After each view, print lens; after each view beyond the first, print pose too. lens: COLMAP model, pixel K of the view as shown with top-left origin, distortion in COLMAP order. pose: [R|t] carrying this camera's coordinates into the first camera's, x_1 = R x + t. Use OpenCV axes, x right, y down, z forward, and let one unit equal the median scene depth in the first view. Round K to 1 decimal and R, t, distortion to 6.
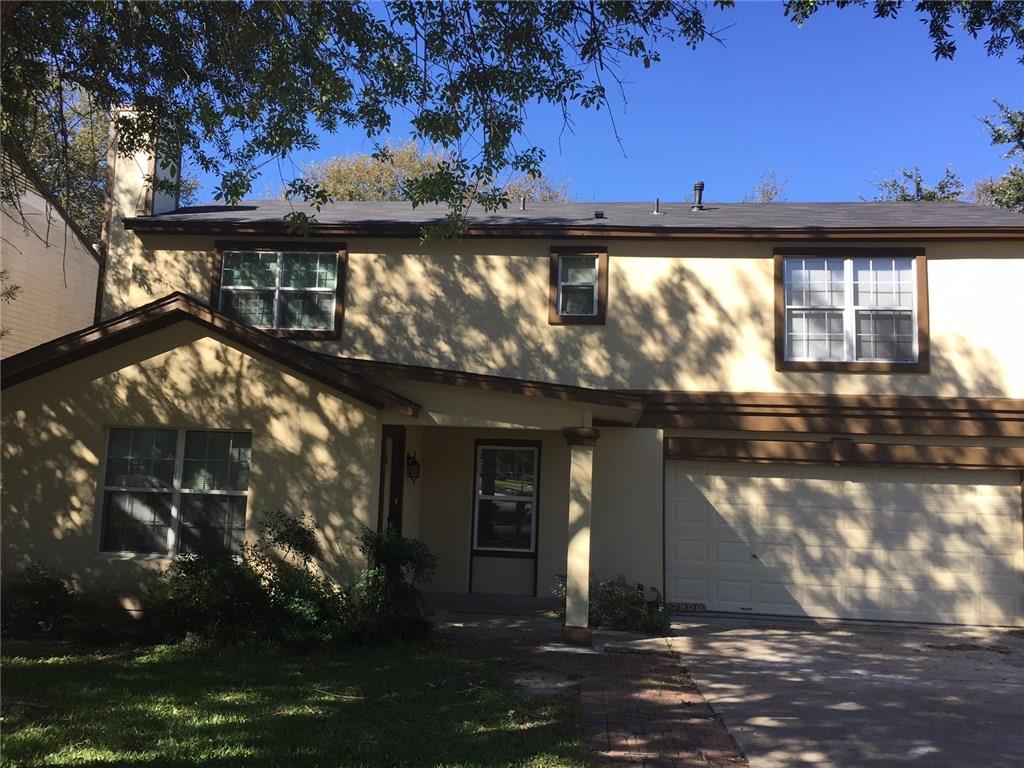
lens RADIAL K [[872.0, 0, 512.7], [0, 872.0, 386.3], [0, 0, 1]] dist [-0.021166, -0.041389]
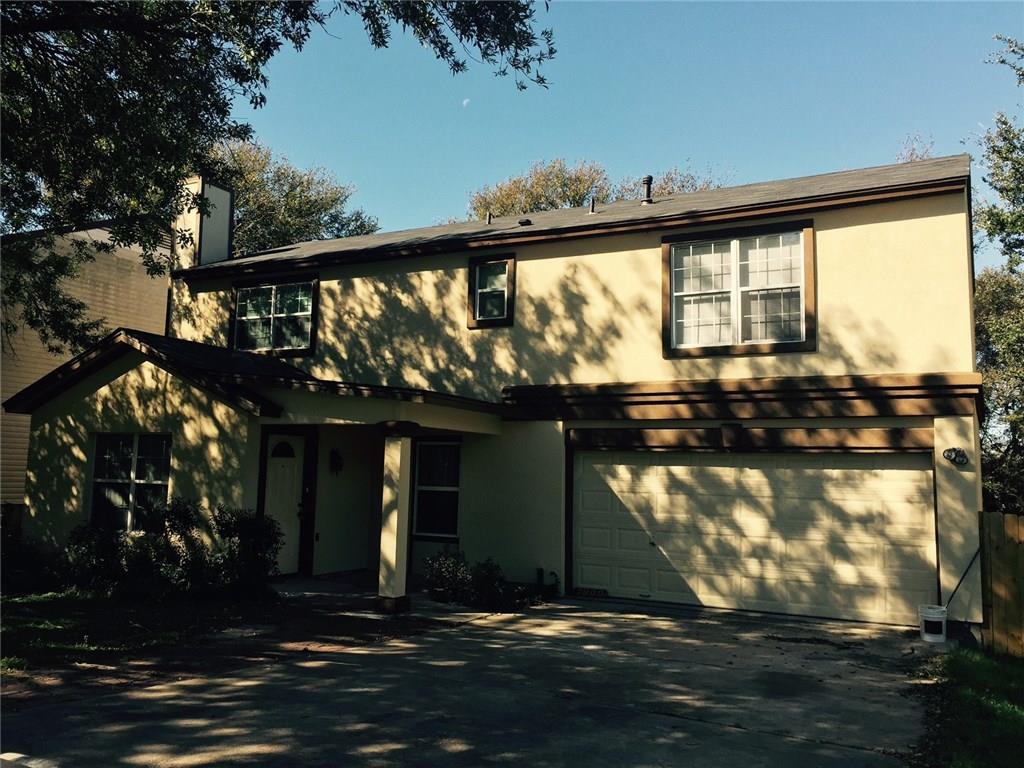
lens RADIAL K [[872.0, 0, 511.7], [0, 872.0, 382.5], [0, 0, 1]] dist [-0.021166, -0.041389]
pose [[0.932186, -0.051540, -0.358291, 0.500039], [0.046848, 0.998665, -0.021770, 0.023017], [0.358935, 0.003508, 0.933356, 0.000070]]
